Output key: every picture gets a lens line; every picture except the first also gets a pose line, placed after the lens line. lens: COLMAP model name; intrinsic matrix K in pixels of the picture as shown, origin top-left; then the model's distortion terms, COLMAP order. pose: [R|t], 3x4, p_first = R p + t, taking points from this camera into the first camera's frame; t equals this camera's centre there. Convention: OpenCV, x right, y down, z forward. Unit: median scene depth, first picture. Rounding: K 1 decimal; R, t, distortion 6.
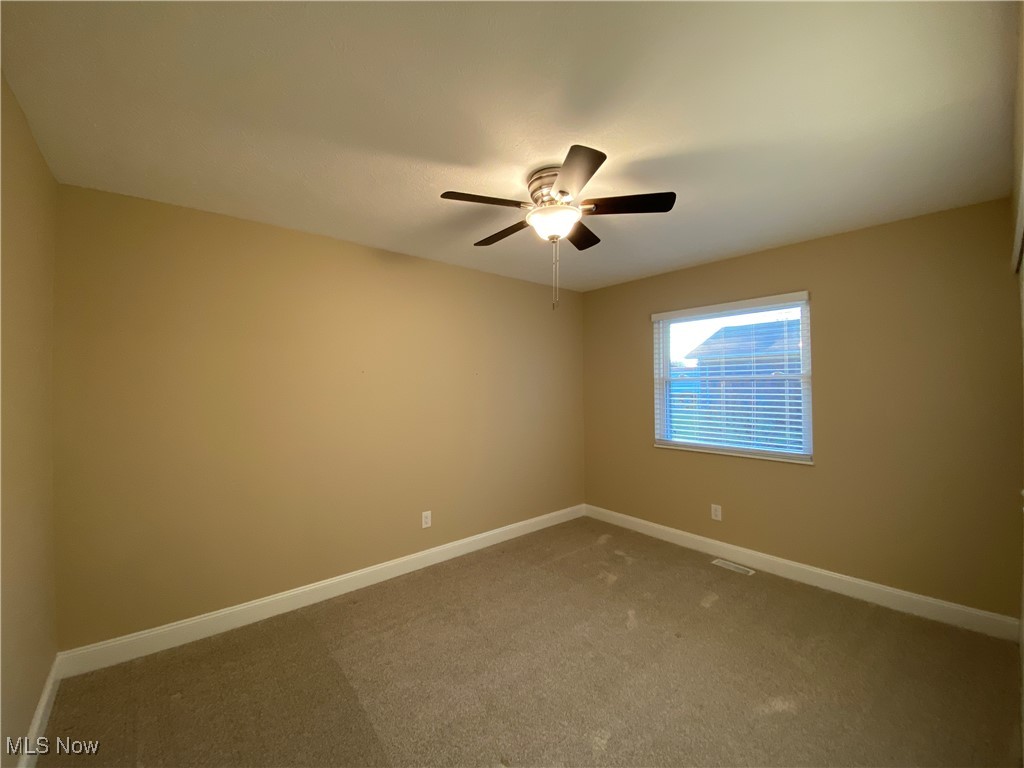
lens RADIAL K [[411.5, 0, 508.1], [0, 411.5, 383.1], [0, 0, 1]] dist [0.023431, -0.025294]
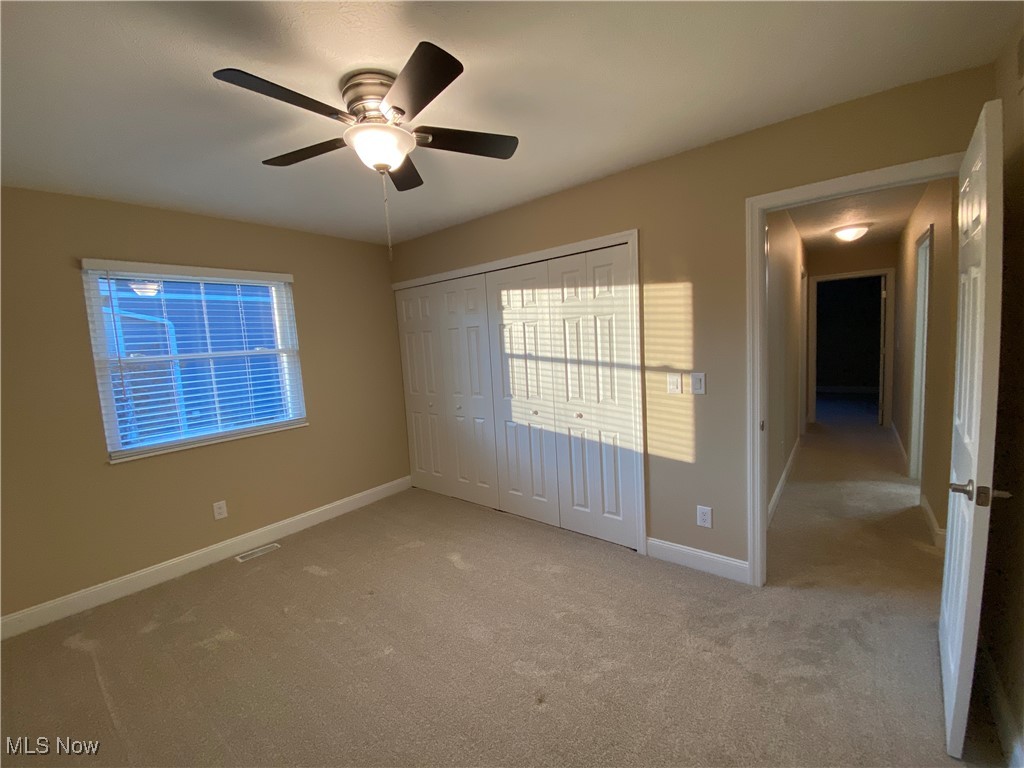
lens RADIAL K [[411.5, 0, 508.1], [0, 411.5, 383.1], [0, 0, 1]] dist [0.023431, -0.025294]
pose [[-0.190160, -0.078519, 0.978608, -0.479625], [0.058039, 0.994154, 0.091044, 0.003268], [-0.980036, 0.074110, -0.184491, 0.597095]]
